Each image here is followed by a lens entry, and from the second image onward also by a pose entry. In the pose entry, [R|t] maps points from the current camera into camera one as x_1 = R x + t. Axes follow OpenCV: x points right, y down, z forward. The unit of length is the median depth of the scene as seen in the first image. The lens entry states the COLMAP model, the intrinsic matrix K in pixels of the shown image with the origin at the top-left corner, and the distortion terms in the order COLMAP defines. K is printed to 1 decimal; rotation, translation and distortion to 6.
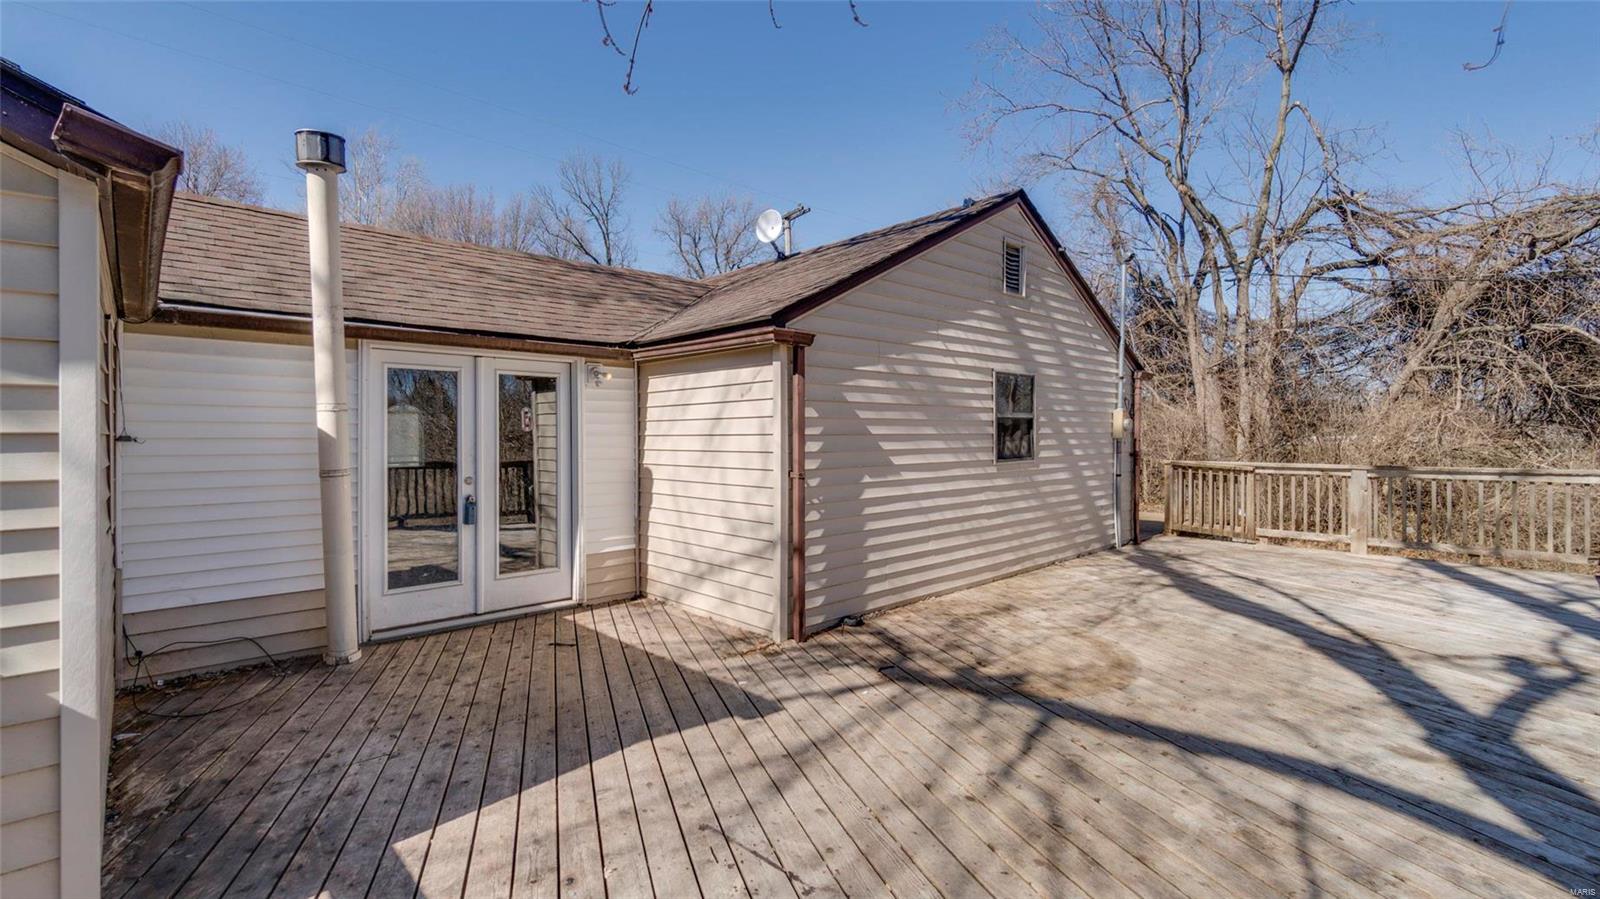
lens RADIAL K [[803.7, 0, 800.0], [0, 803.7, 449.5], [0, 0, 1]] dist [-0.000194, 0.000073]
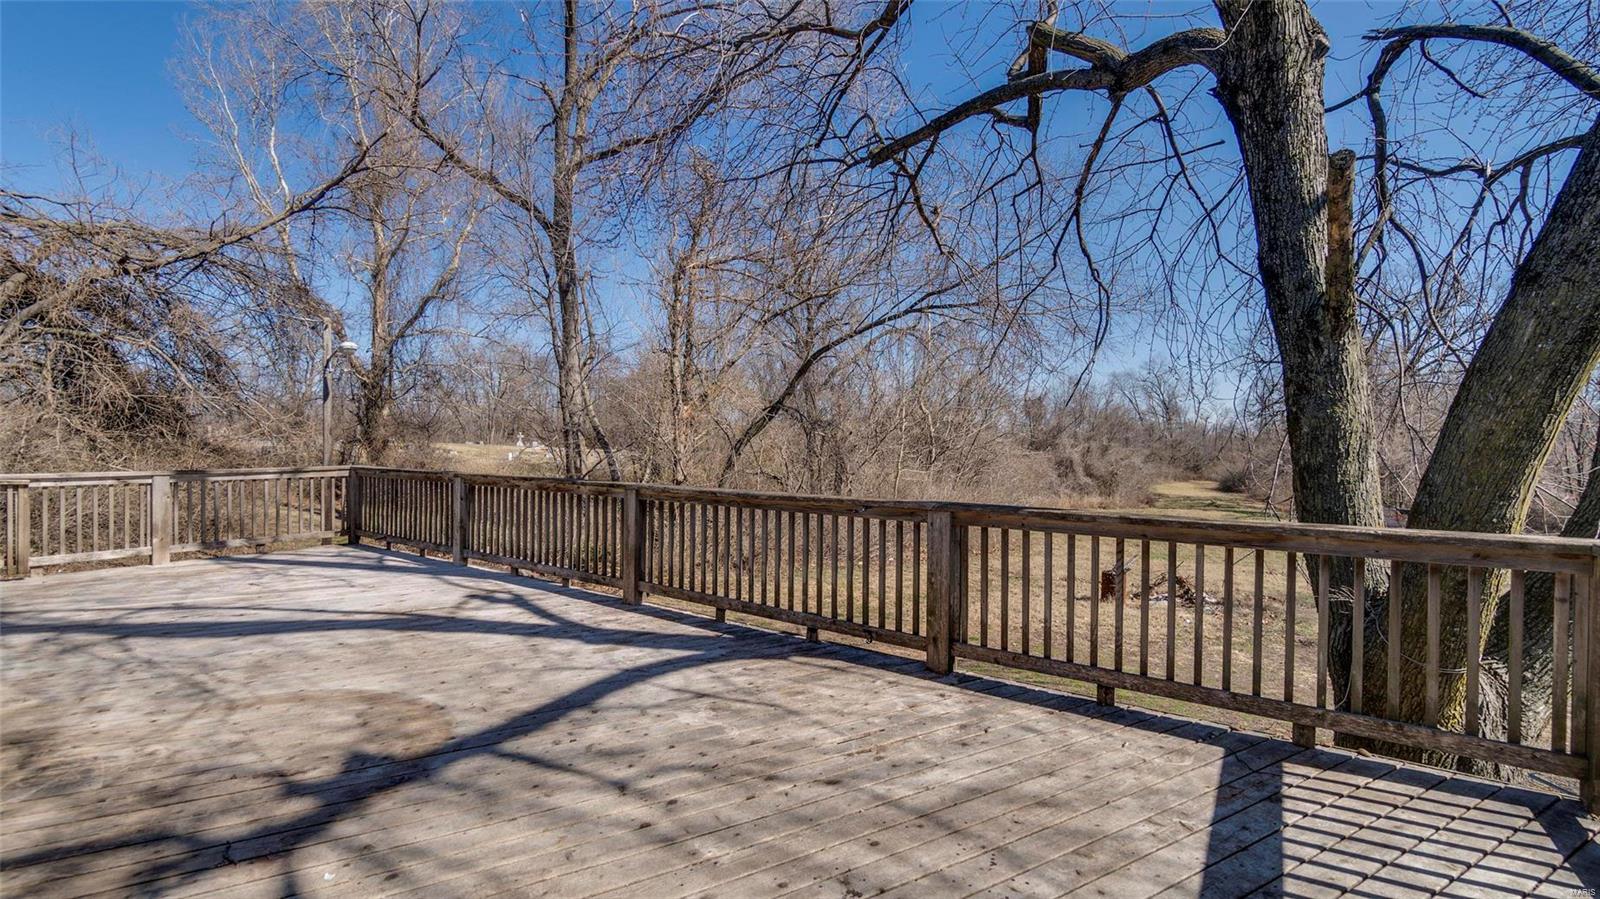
lens RADIAL K [[699.3, 0, 800.0], [0, 699.3, 449.5], [0, 0, 1]] dist [-0.001154, -0.000081]
pose [[-0.246122, -0.009880, 0.969189, -0.480946], [0.016778, 0.999755, 0.014453, -0.008469], [-0.969094, 0.019819, -0.245895, 0.776799]]
